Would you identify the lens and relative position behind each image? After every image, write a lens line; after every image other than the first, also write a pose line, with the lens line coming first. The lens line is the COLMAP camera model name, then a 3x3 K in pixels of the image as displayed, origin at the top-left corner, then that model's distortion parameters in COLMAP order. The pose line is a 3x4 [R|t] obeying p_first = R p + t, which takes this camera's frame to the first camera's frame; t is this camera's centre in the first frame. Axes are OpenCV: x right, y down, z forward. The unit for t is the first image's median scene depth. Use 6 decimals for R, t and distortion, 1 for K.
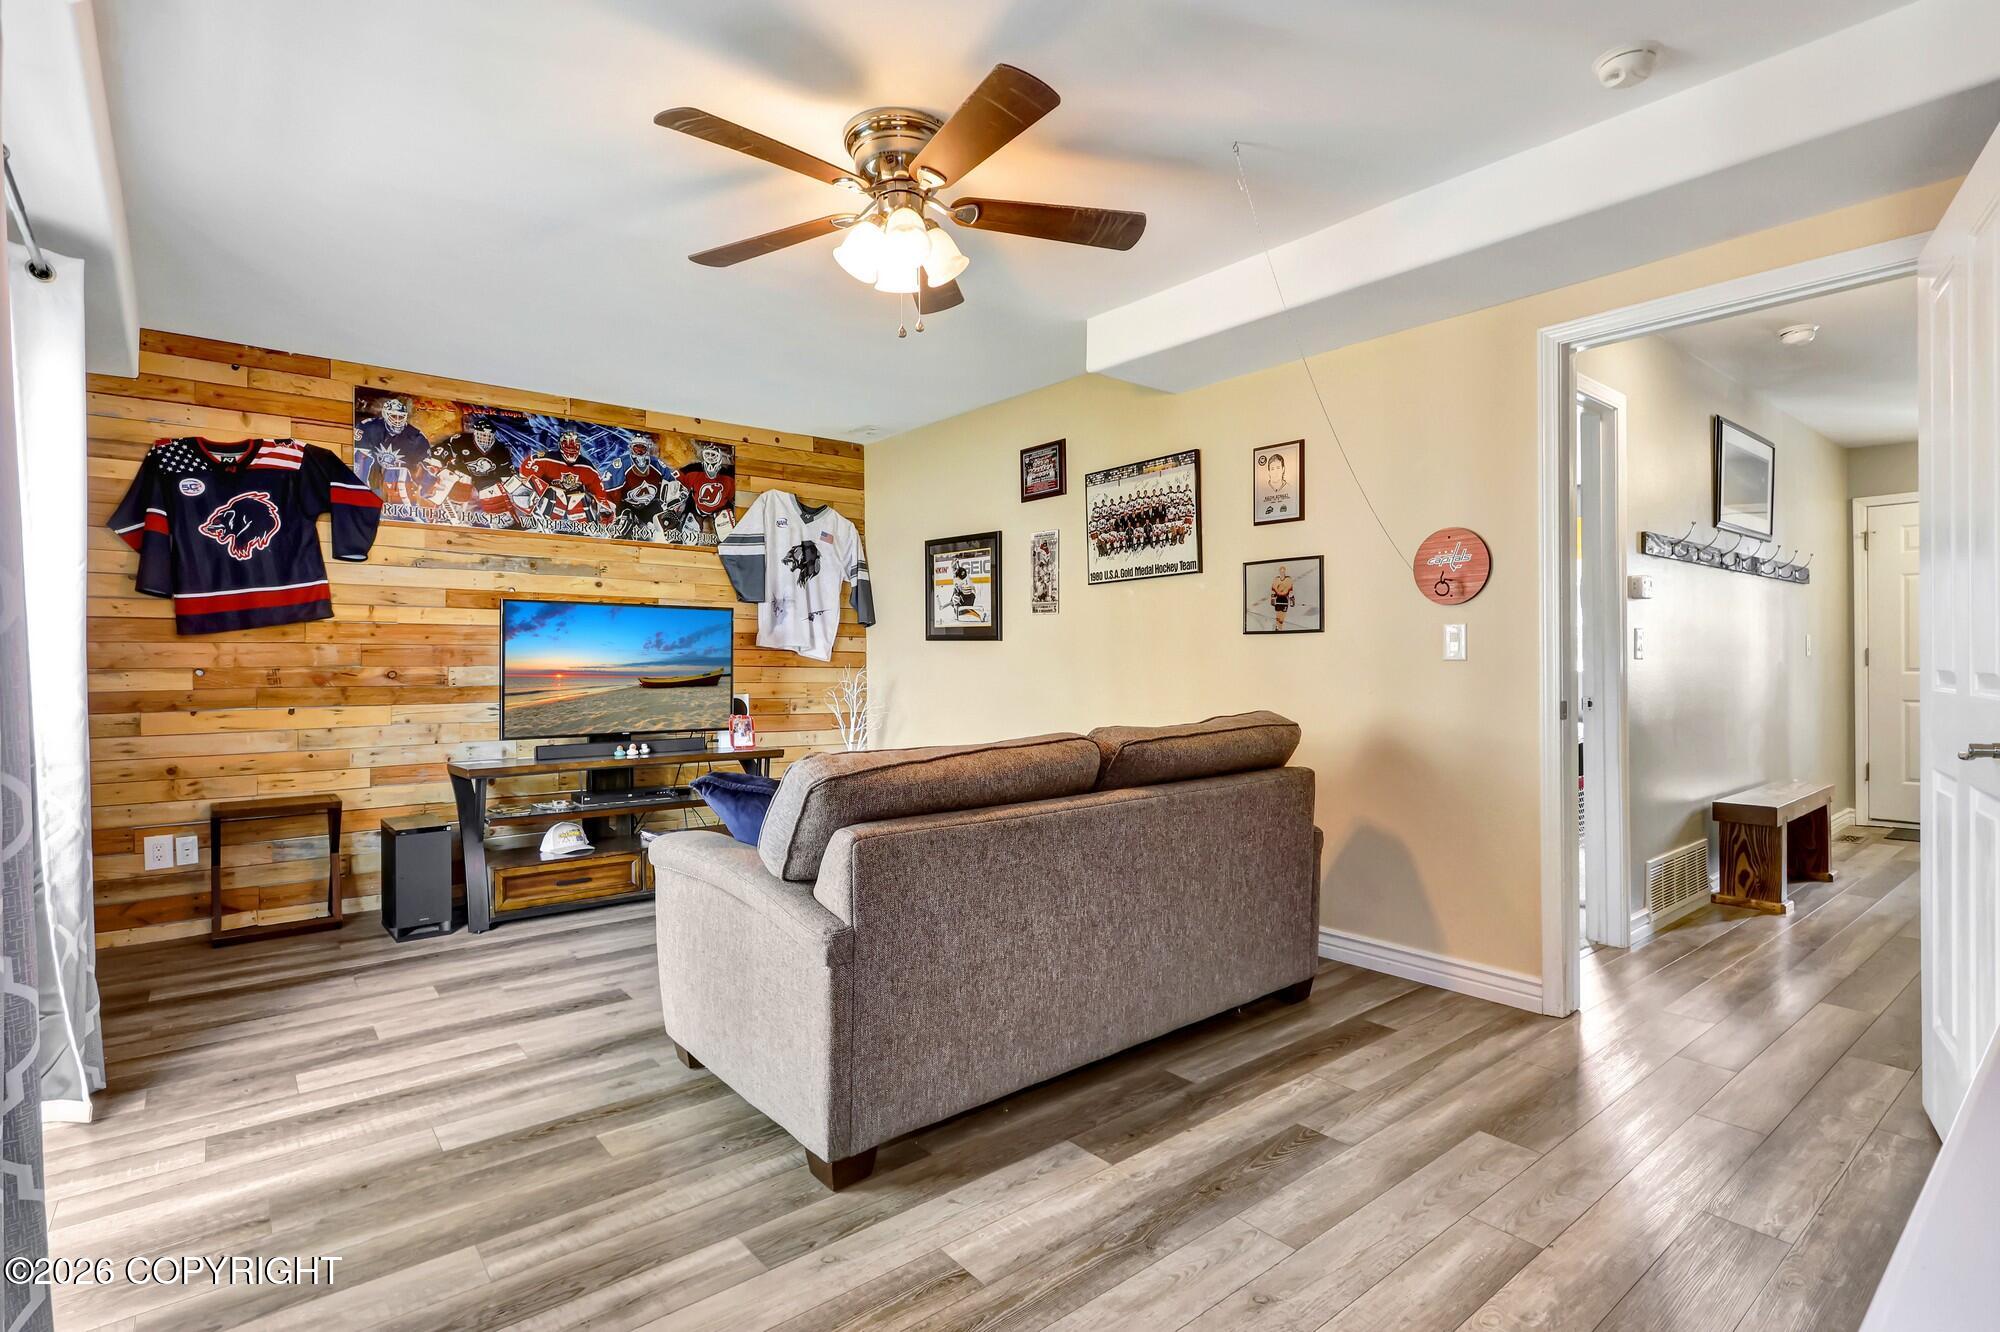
lens RADIAL K [[974.2, 0, 961.4], [0, 974.2, 657.3], [0, 0, 1]] dist [-0.005338, -0.001070]
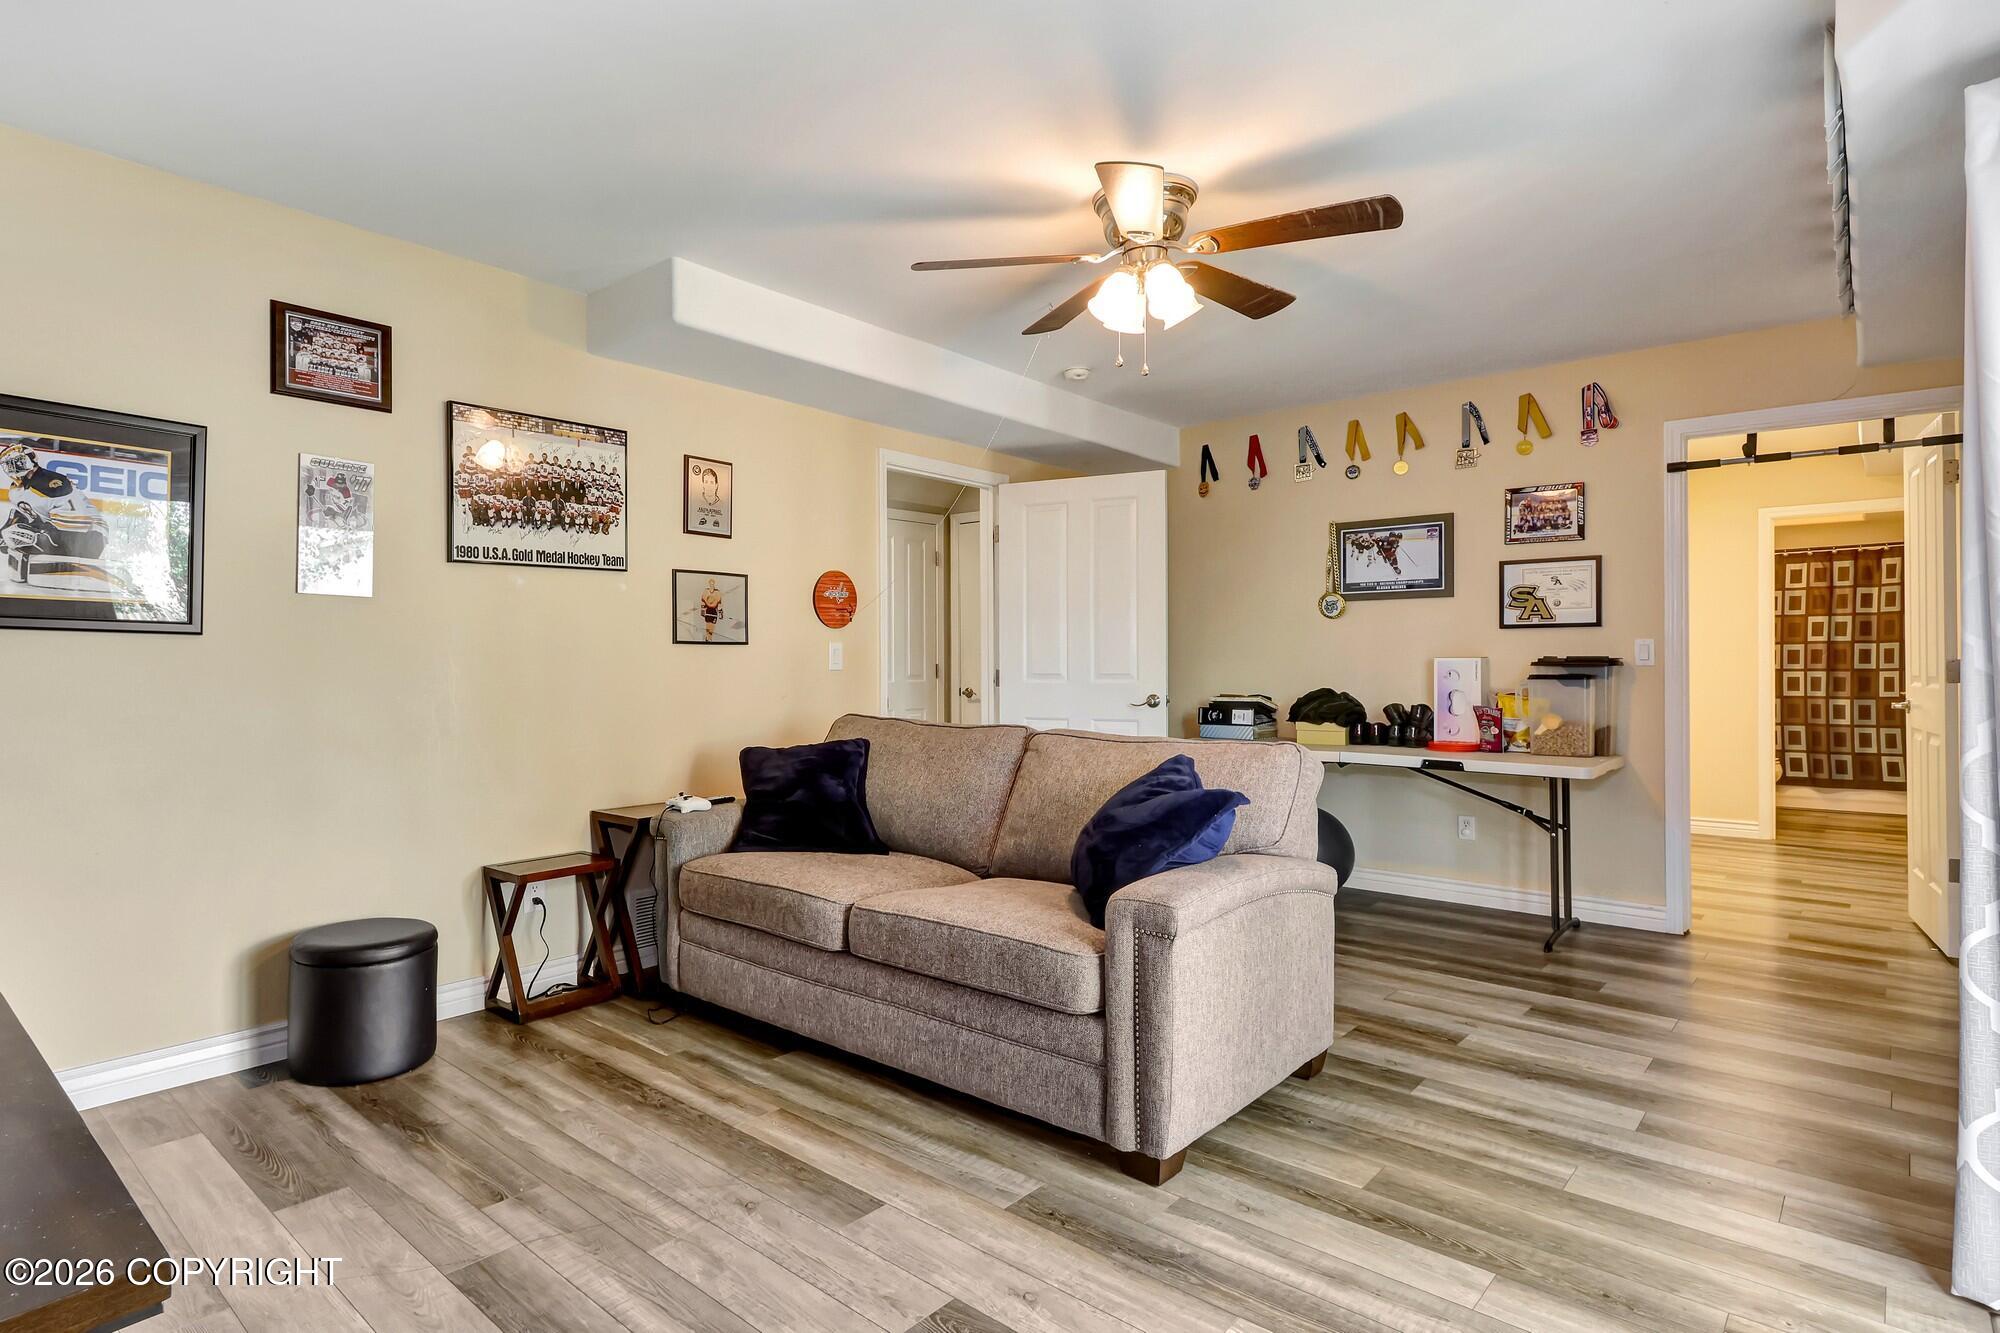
lens RADIAL K [[1031.7, 0, 930.3], [0, 1031.7, 652.9], [0, 0, 1]] dist [0.004829, 0.000526]
pose [[-0.166824, 0.014407, 0.985881, -0.651469], [-0.002383, 0.999884, -0.015015, 0.000117], [-0.985984, -0.004854, -0.166770, 0.797838]]
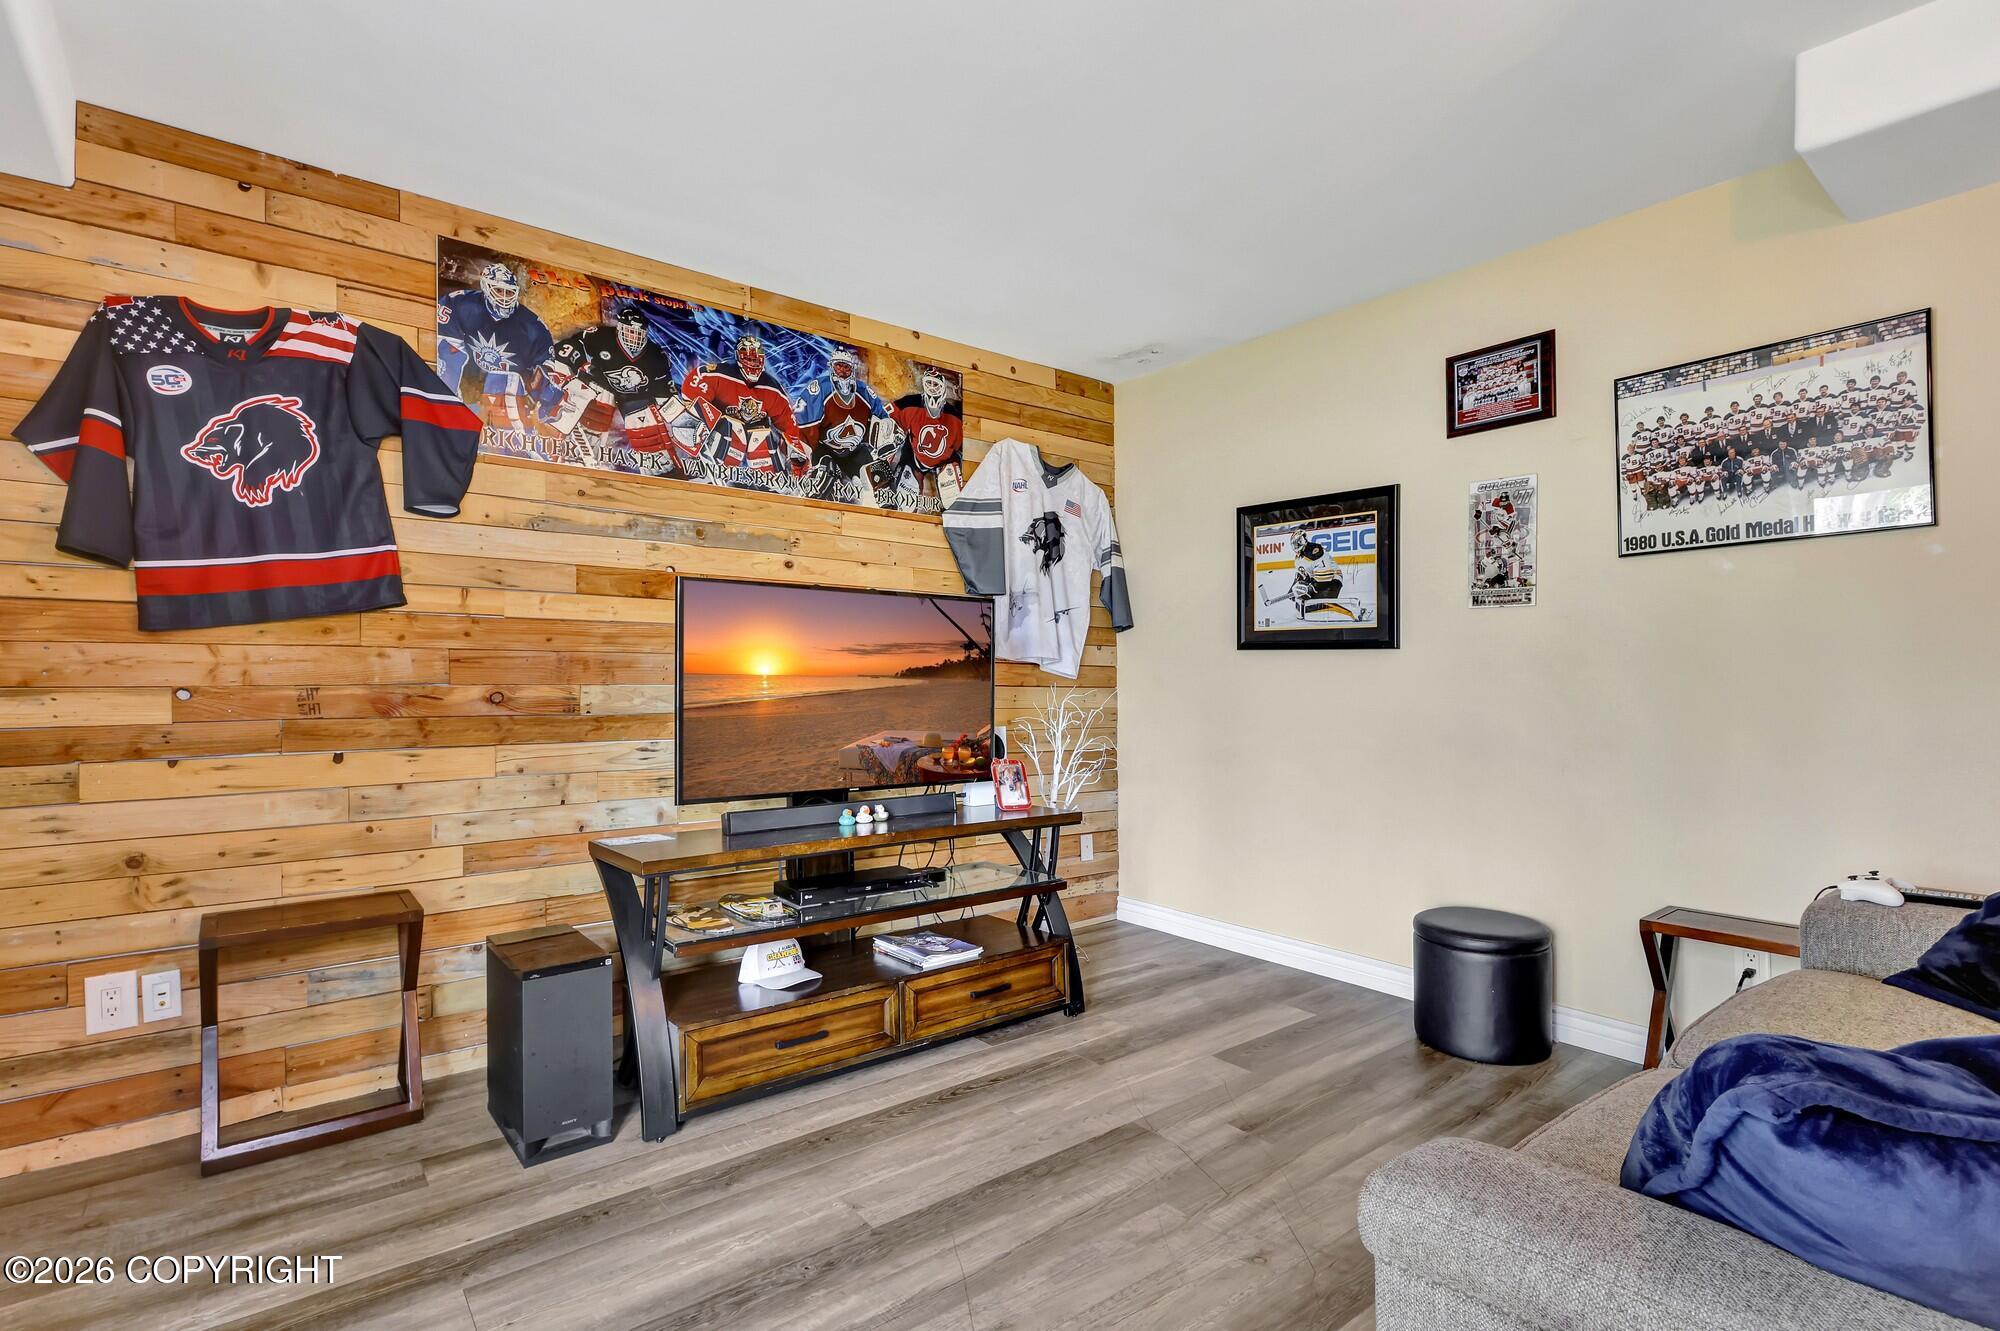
lens RADIAL K [[923.8, 0, 960.2], [0, 923.8, 681.1], [0, 0, 1]] dist [0.000309, -0.000566]
pose [[0.999987, 0.003211, -0.003908, -0.291075], [-0.003187, 0.999976, 0.006092, 0.002535], [0.003927, -0.006079, 0.999974, 0.413306]]
